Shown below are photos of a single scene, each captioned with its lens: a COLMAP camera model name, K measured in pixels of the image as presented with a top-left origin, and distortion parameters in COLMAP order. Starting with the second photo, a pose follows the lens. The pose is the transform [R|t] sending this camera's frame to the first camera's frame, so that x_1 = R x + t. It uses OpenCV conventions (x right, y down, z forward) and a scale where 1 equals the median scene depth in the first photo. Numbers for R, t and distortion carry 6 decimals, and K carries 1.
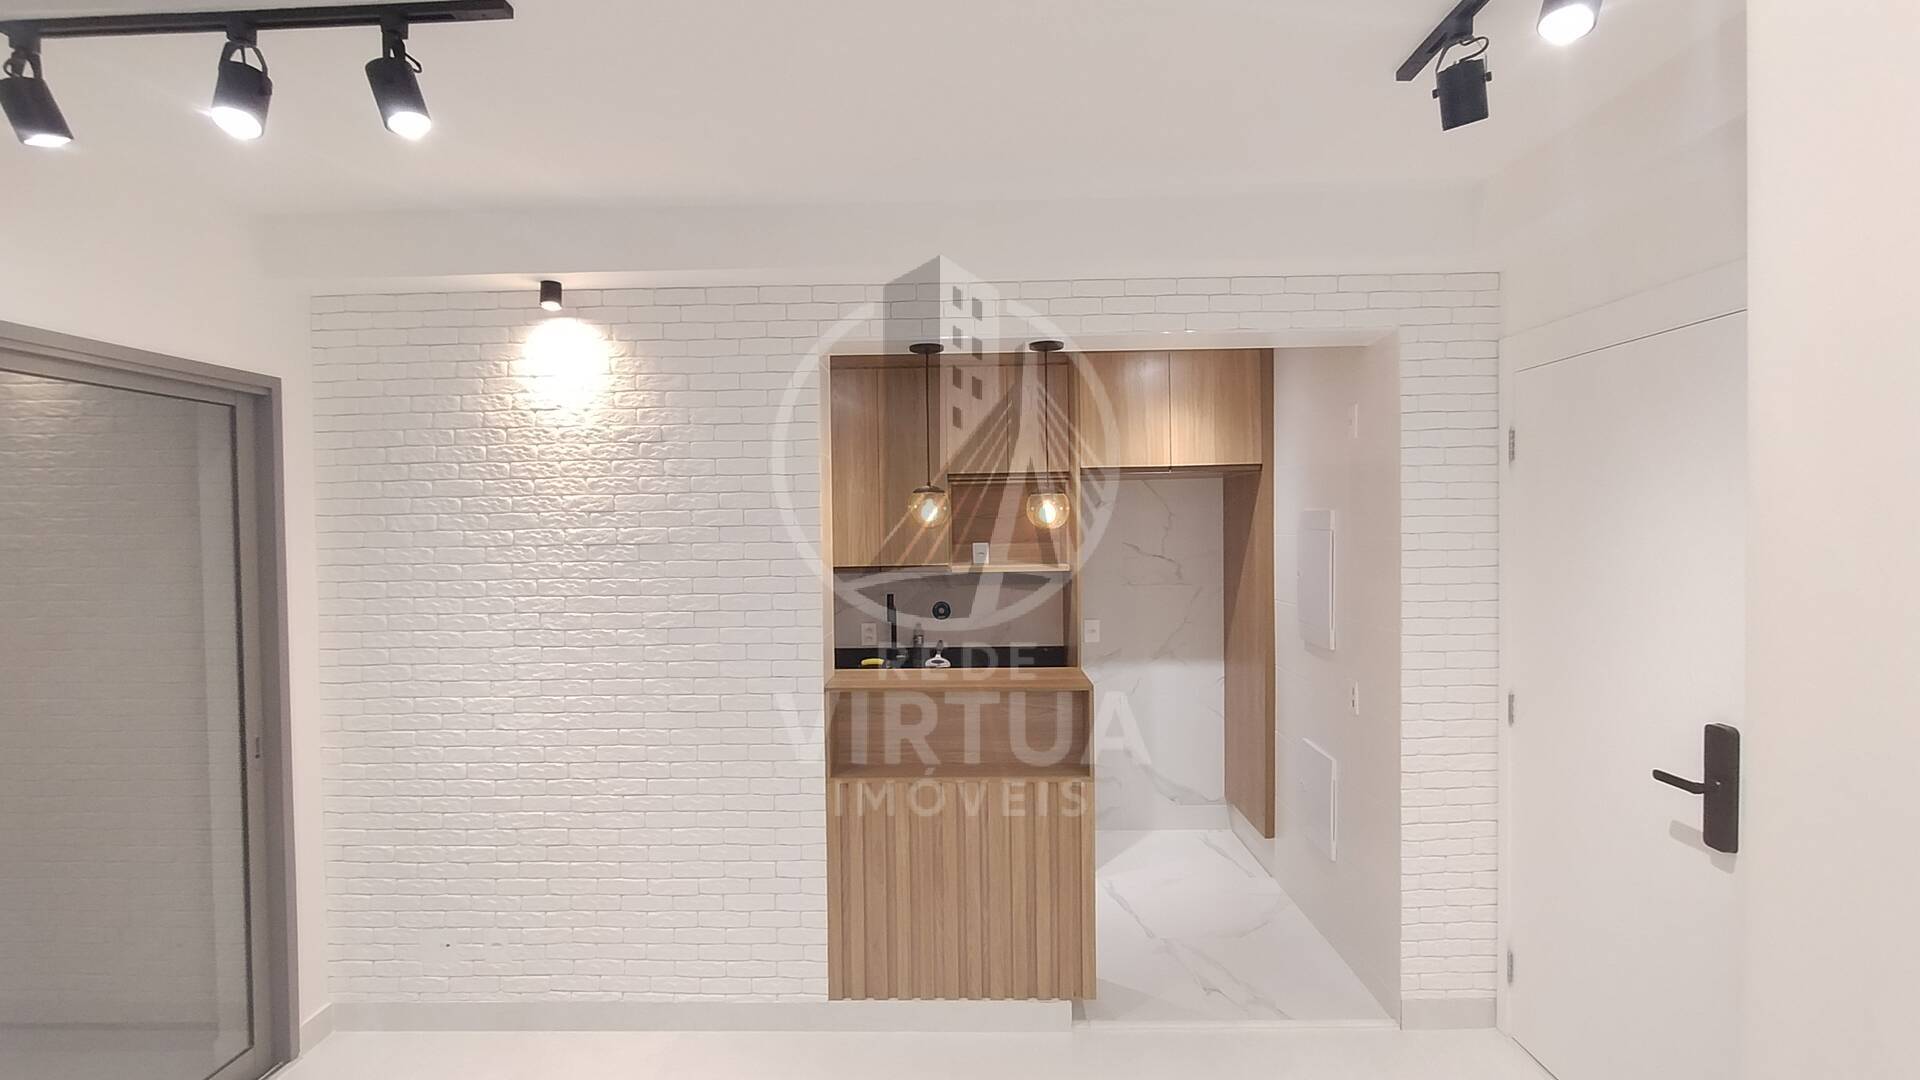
lens RADIAL K [[873.1, 0, 953.5], [0, 873.1, 543.5], [0, 0, 1]] dist [-0.011306, 0.003312]
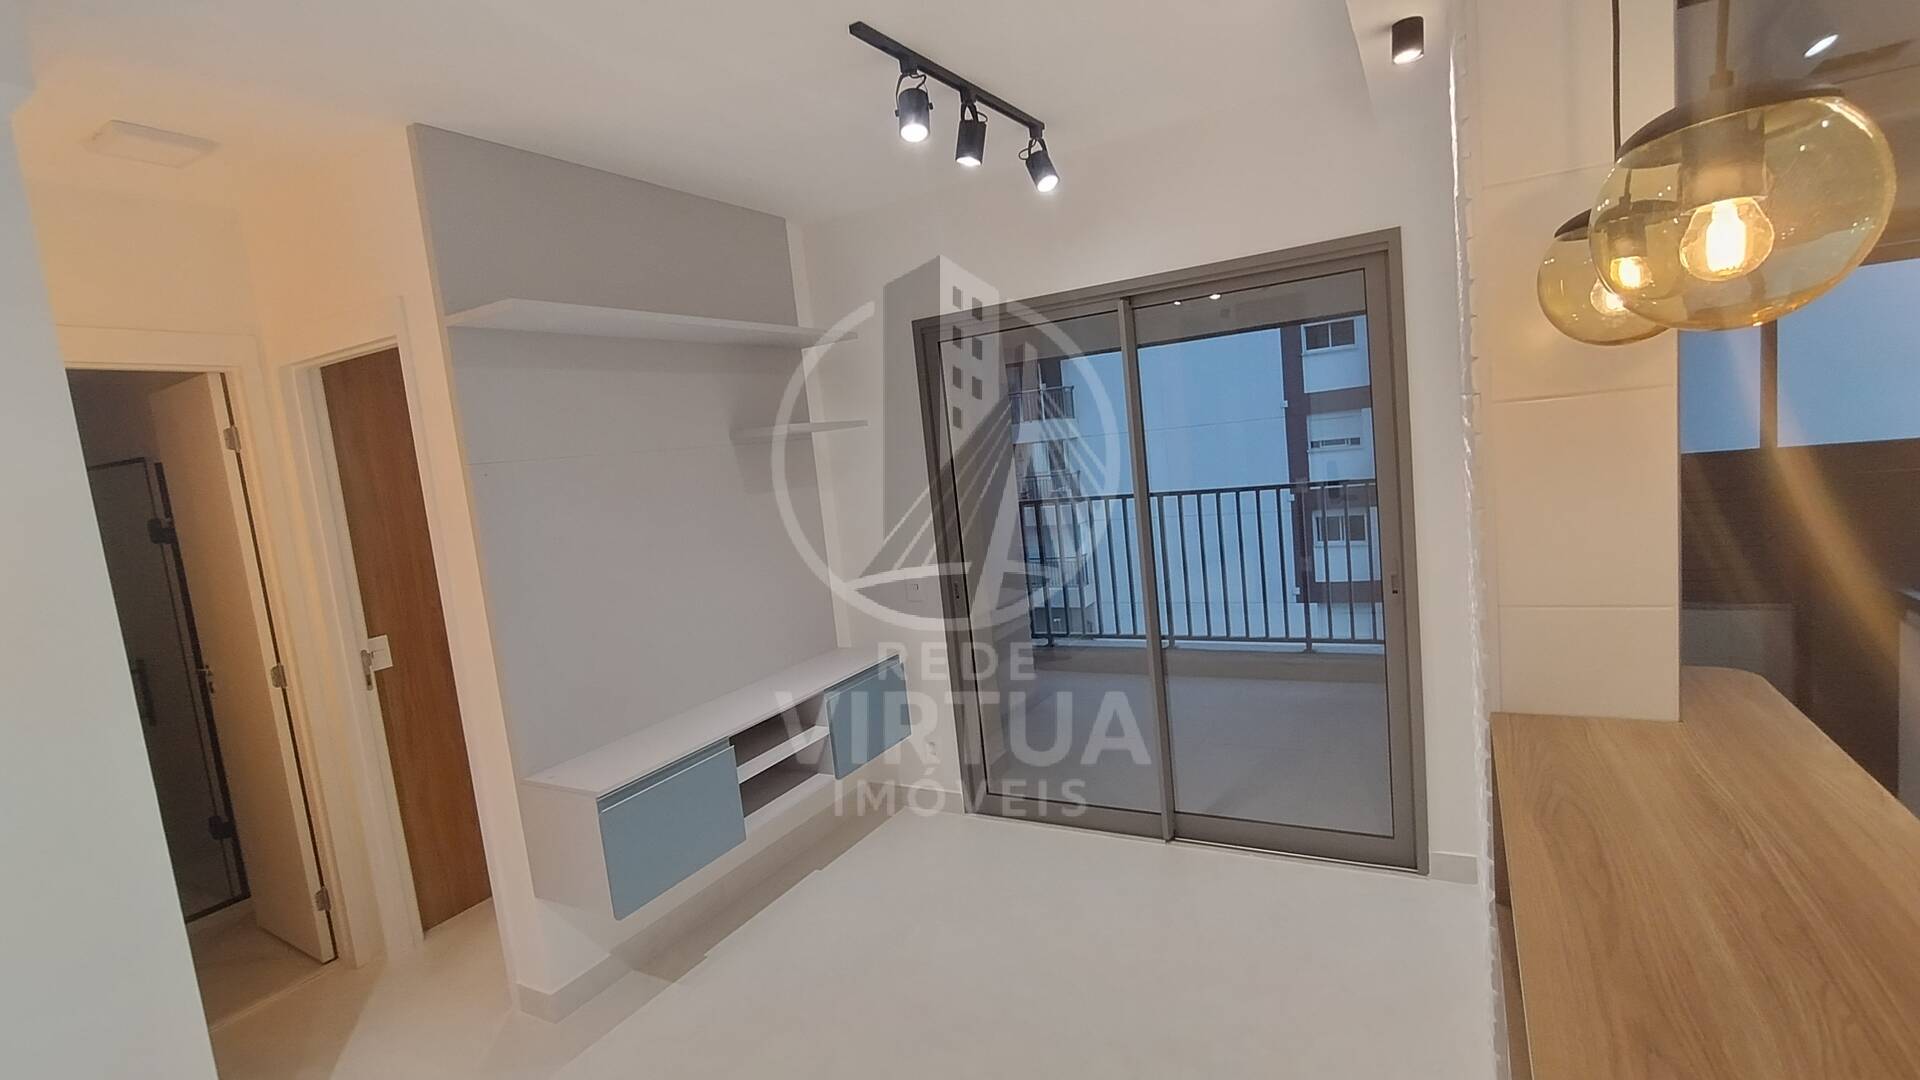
lens RADIAL K [[873.1, 0, 946.4], [0, 873.1, 544.7], [0, 0, 1]] dist [-0.011306, 0.003312]
pose [[-0.474418, 0.162289, -0.865211, 0.373057], [0.092681, 0.986605, 0.134240, -0.011345], [0.875407, -0.016503, -0.483105, 0.971136]]
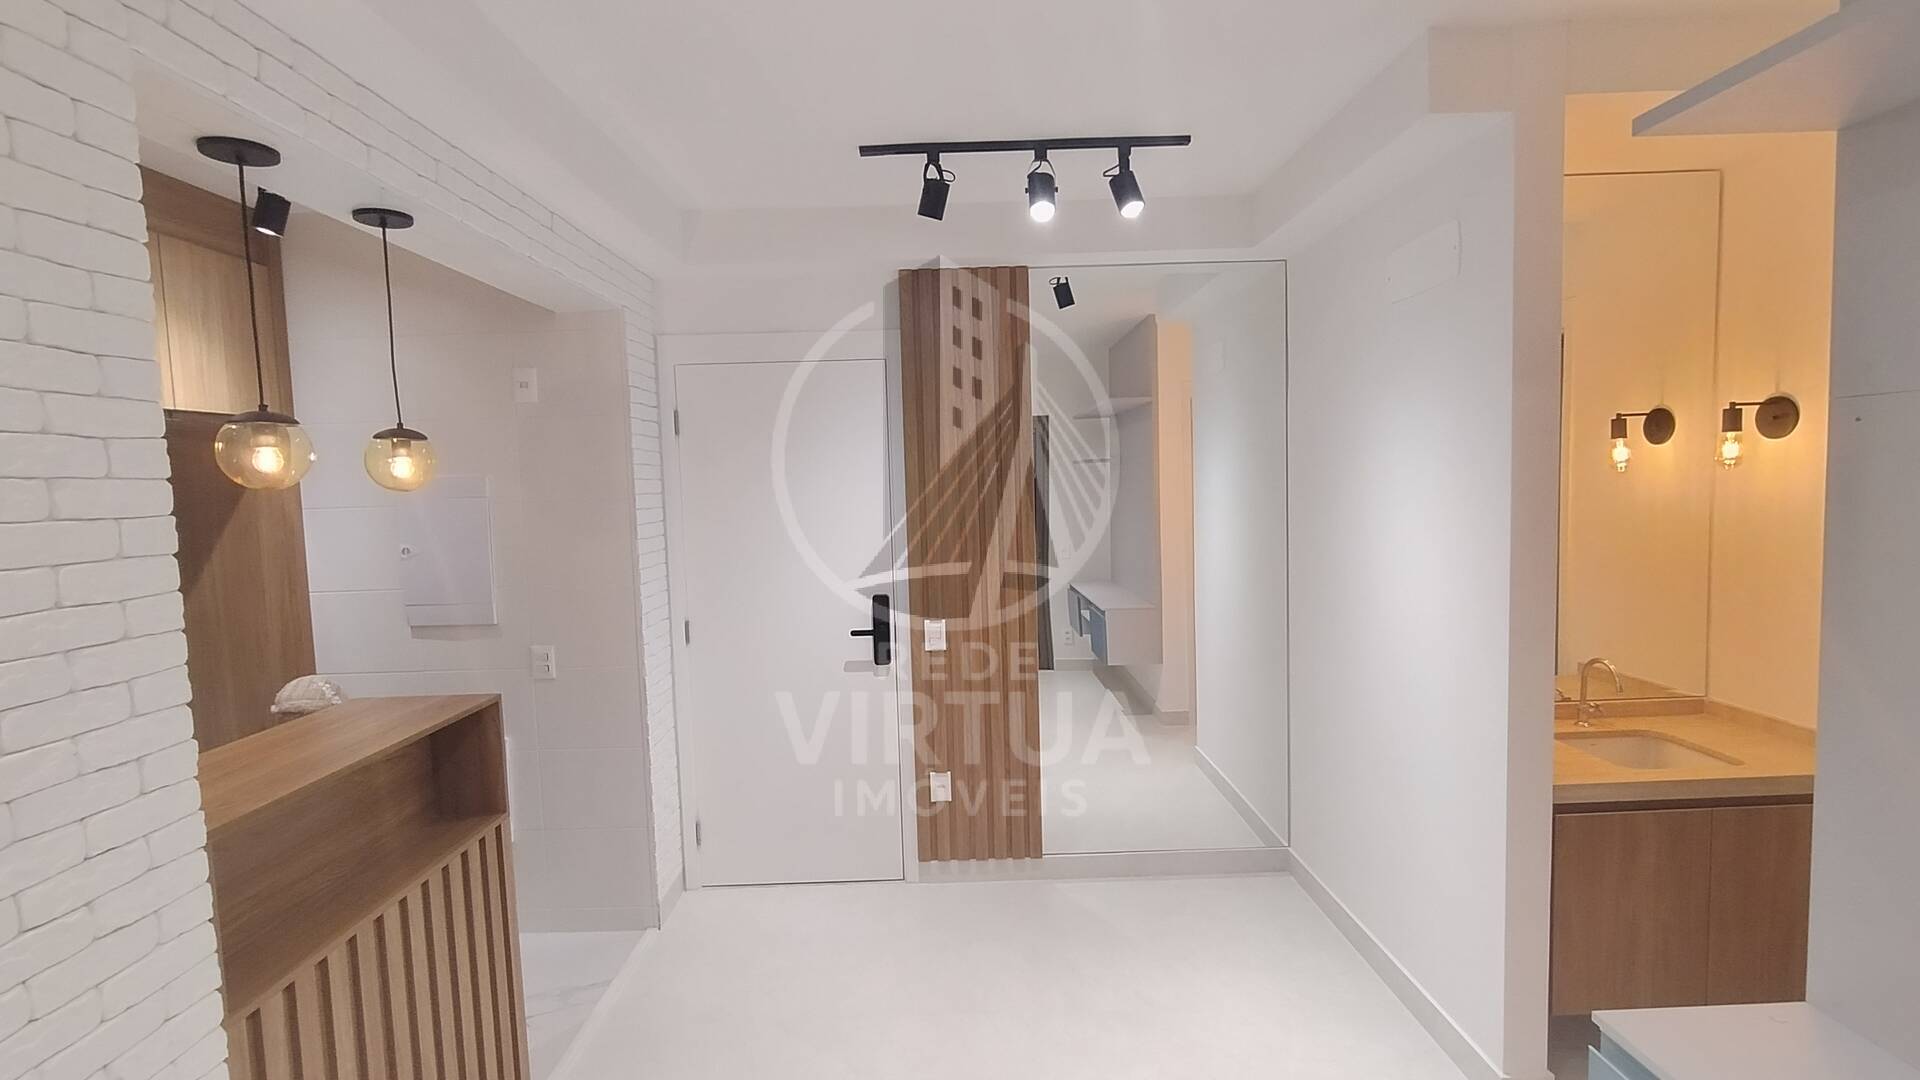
lens RADIAL K [[873.1, 0, 953.7], [0, 873.1, 543.6], [0, 0, 1]] dist [-0.011306, 0.003312]
pose [[-0.024863, -0.057487, 0.998037, -0.601272], [0.054453, 0.996785, 0.058772, 0.008040], [-0.998207, 0.055807, -0.021652, 0.606341]]
